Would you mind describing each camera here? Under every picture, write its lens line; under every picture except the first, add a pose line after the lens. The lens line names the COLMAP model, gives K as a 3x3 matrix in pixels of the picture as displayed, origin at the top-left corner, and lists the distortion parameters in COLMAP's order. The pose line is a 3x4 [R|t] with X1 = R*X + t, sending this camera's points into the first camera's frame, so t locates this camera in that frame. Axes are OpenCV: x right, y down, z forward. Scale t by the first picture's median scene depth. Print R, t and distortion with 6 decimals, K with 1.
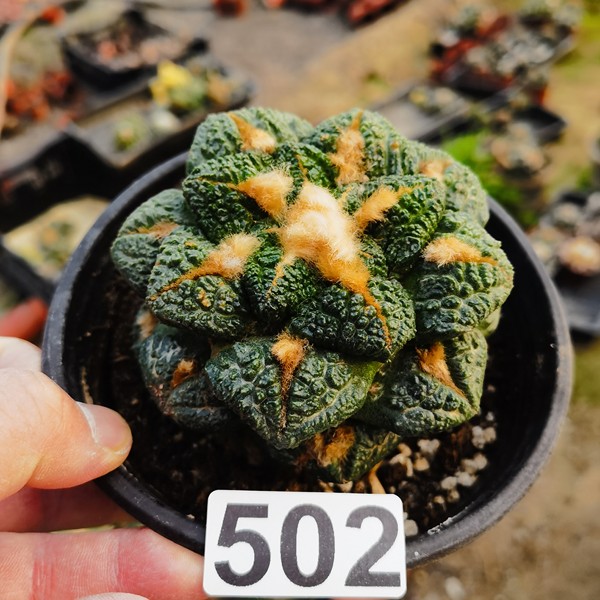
lens RADIAL K [[678.8, 0, 307.5], [0, 678.8, 291.1], [0, 0, 1]] dist [0.056137, 0.000000]
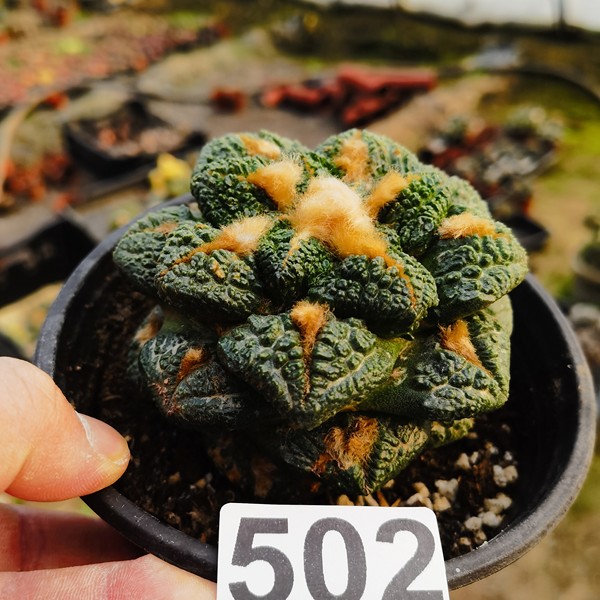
lens RADIAL K [[678.8, 0, 302.8], [0, 678.8, 301.4], [0, 0, 1]] dist [0.056137, 0.000000]
pose [[0.998290, -0.020641, 0.054697, -0.079642], [0.035115, 0.959731, -0.278718, 0.301942], [-0.046741, 0.280162, 0.958814, 0.082449]]
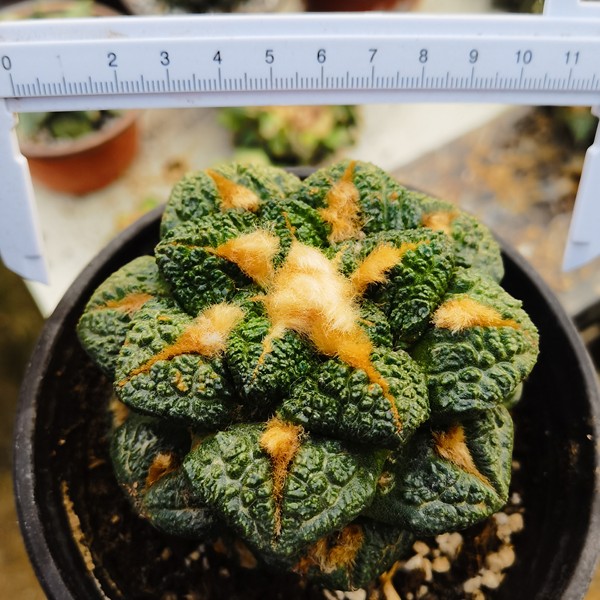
lens RADIAL K [[678.8, 0, 296.7], [0, 678.8, 302.2], [0, 0, 1]] dist [0.056137, 0.000000]
pose [[0.999030, -0.040233, -0.017920, 0.013140], [0.038937, 0.996953, -0.067598, -0.023518], [0.020586, 0.066835, 0.997552, 0.130859]]
